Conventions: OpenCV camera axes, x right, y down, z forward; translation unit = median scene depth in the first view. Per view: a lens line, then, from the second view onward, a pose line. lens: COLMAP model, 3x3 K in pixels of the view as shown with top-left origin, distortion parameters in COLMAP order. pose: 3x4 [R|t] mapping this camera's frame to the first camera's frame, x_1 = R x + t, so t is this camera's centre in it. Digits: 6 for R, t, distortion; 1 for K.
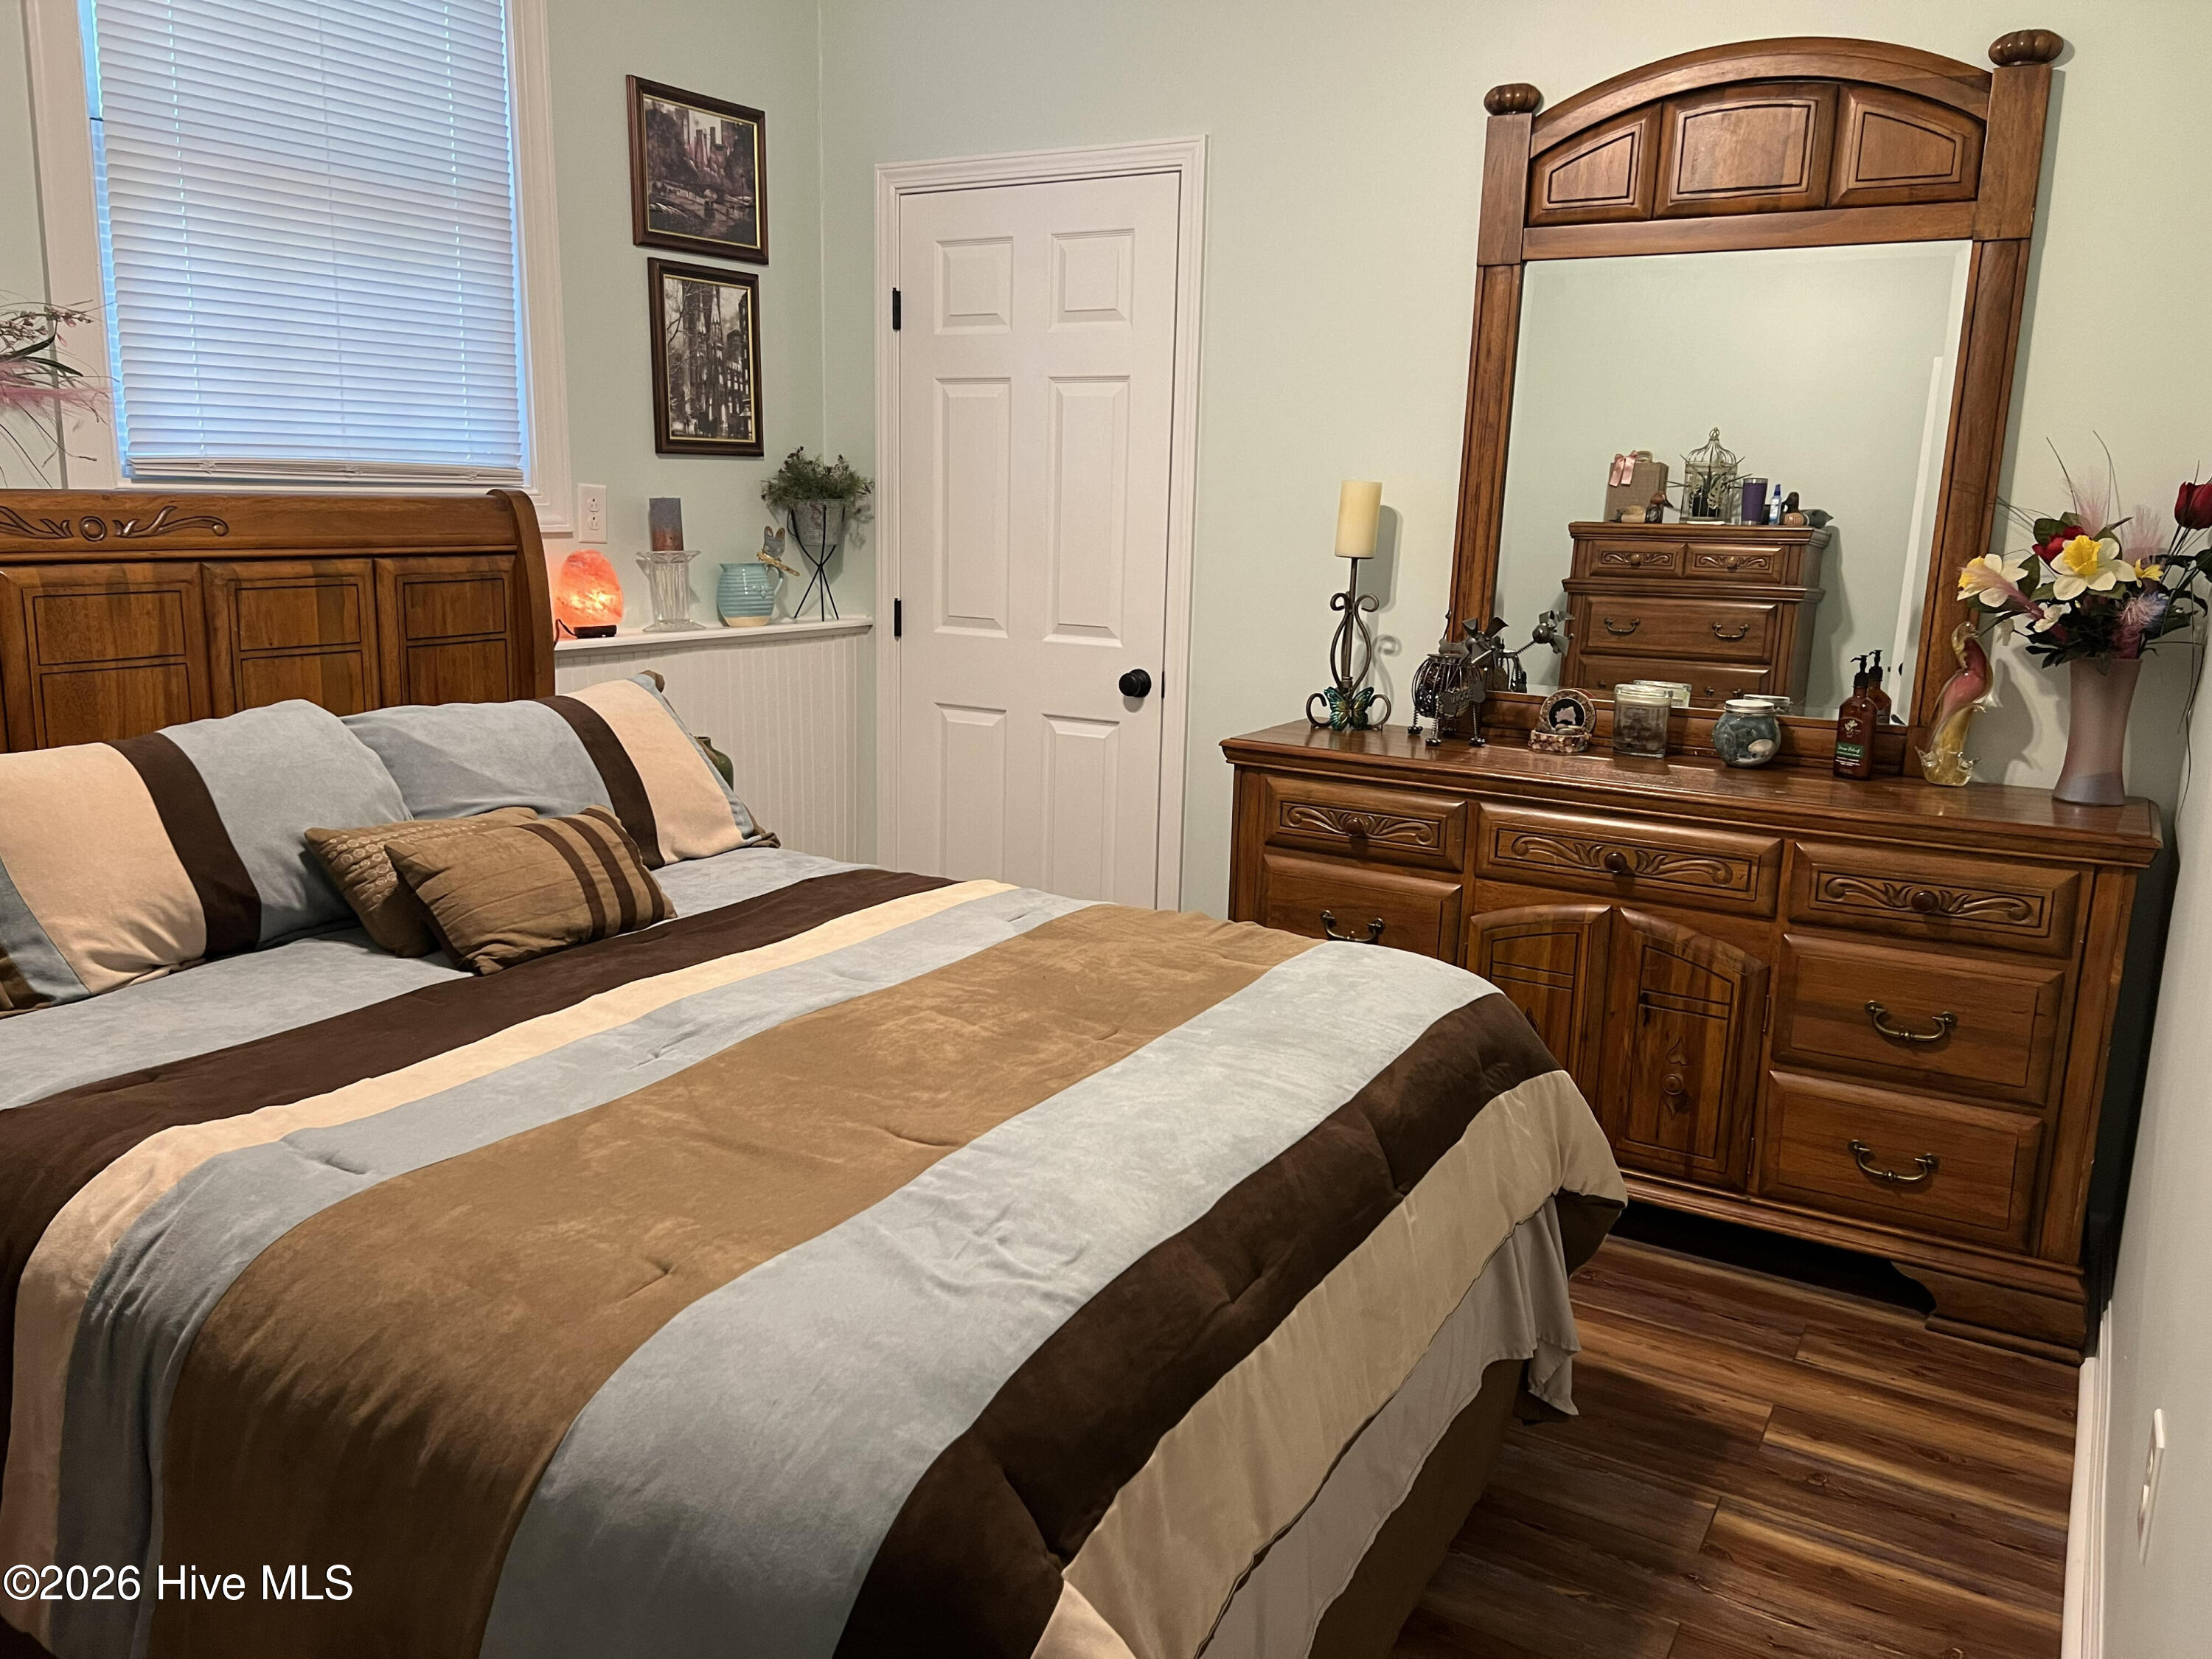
lens RADIAL K [[1670.8, 0, 1111.8], [0, 1670.8, 840.9], [0, 0, 1]] dist [0.058635, -0.069442]
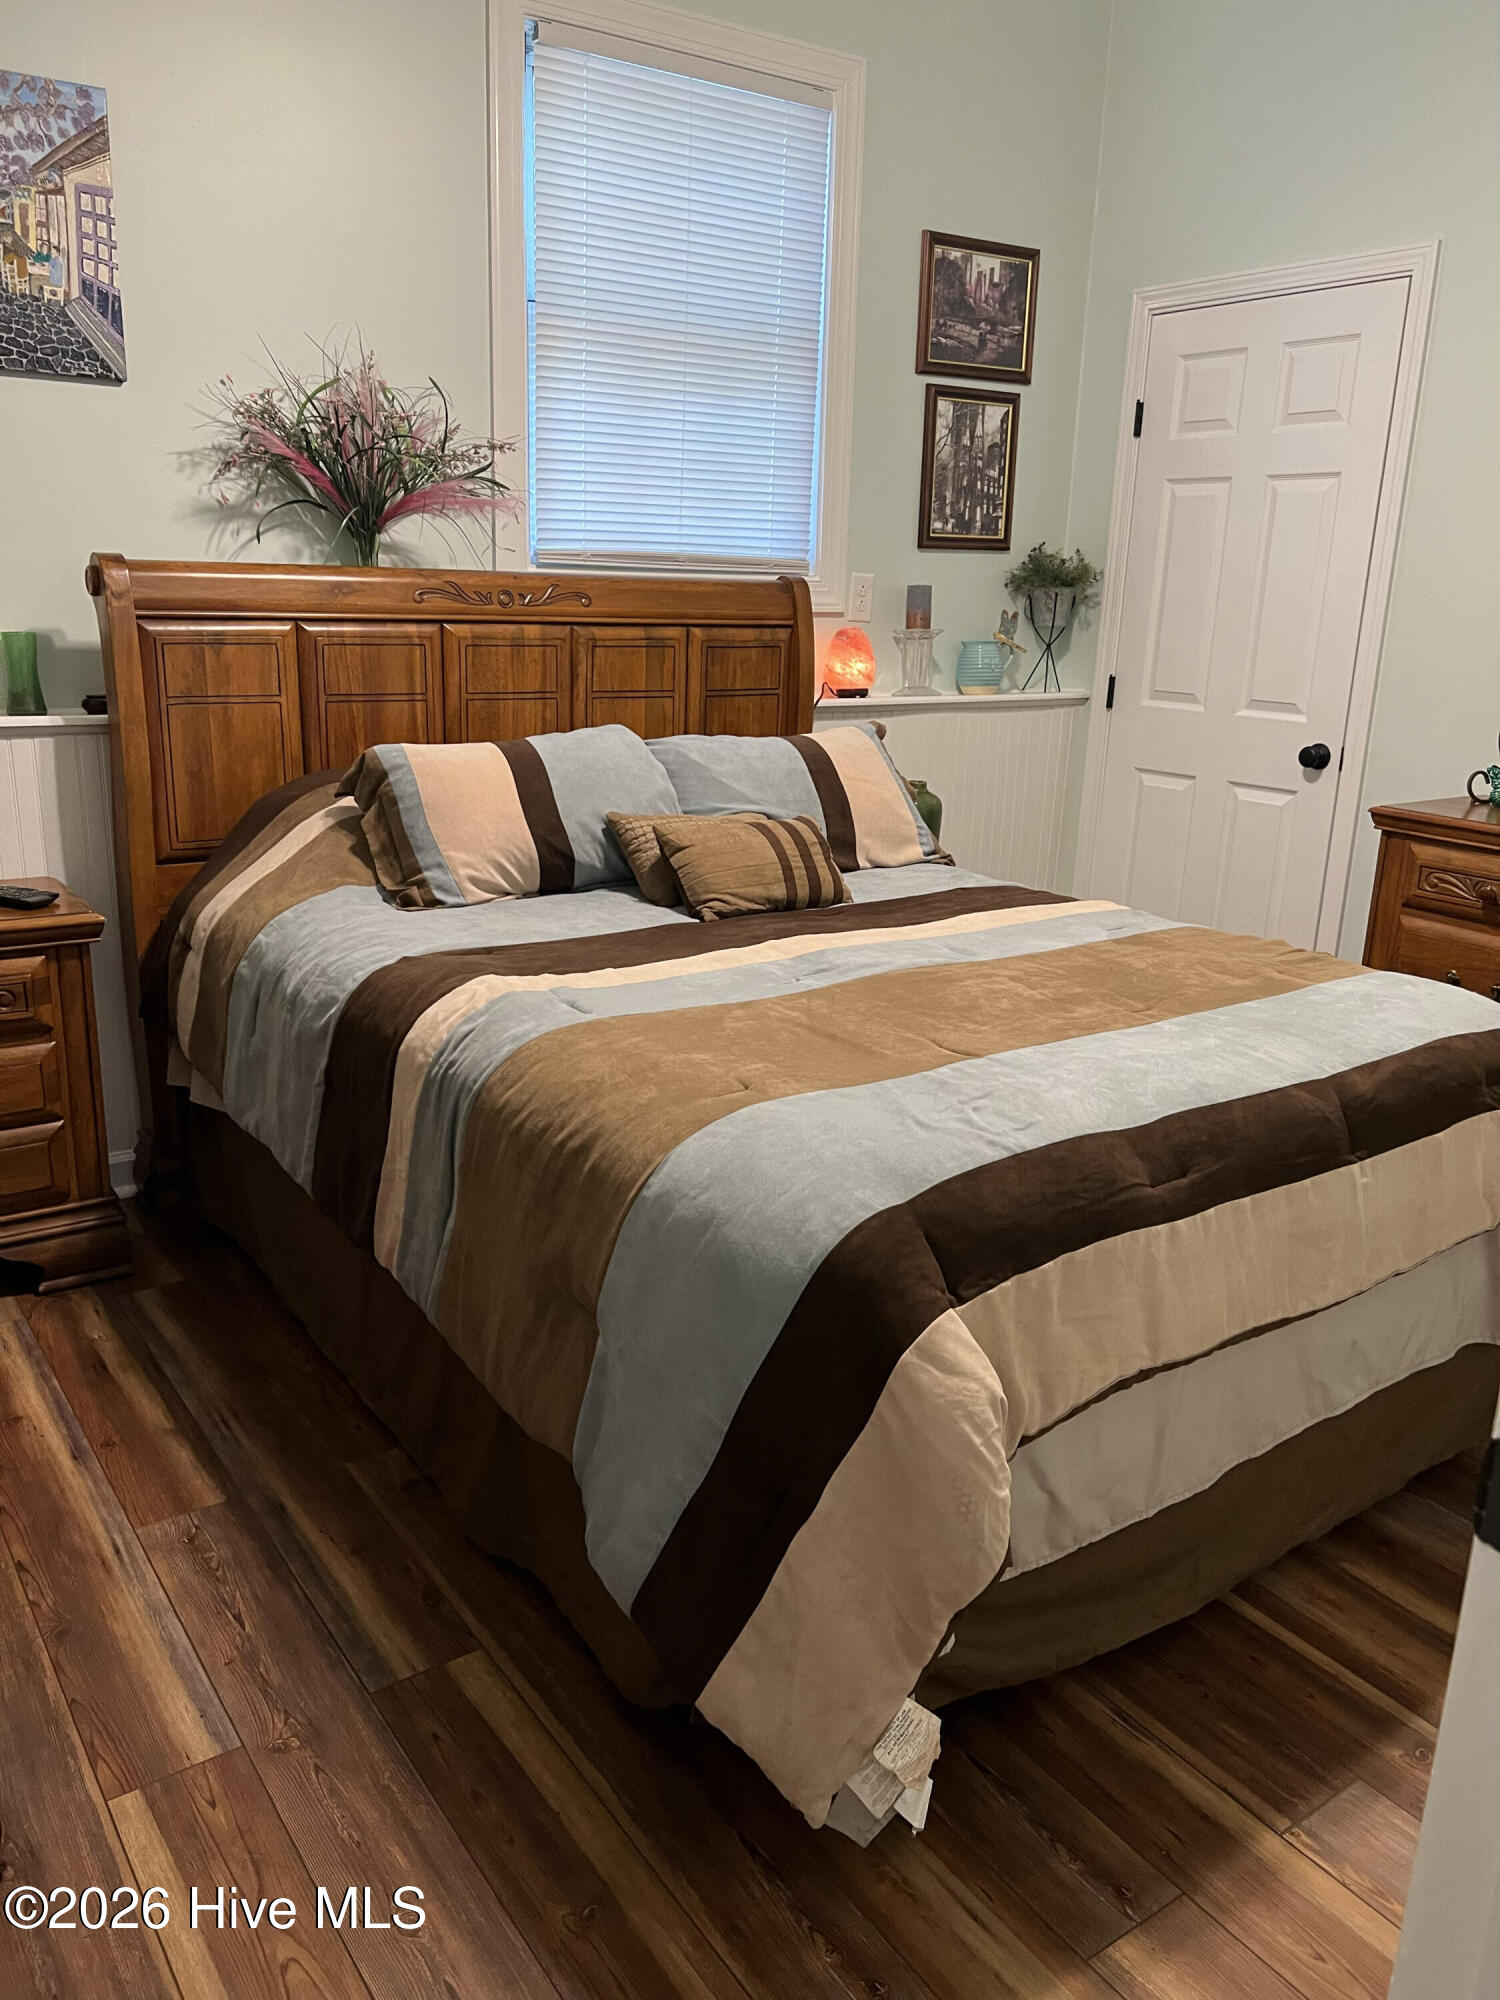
lens RADIAL K [[1510.7, 0, 740.1], [0, 1510.7, 1012.5], [0, 0, 1]] dist [0.058635, -0.069442]
pose [[0.913234, 0.117703, -0.390063, 0.131467], [-0.092452, 0.992255, 0.082963, 0.040420], [0.396807, -0.039702, 0.917043, -0.126337]]
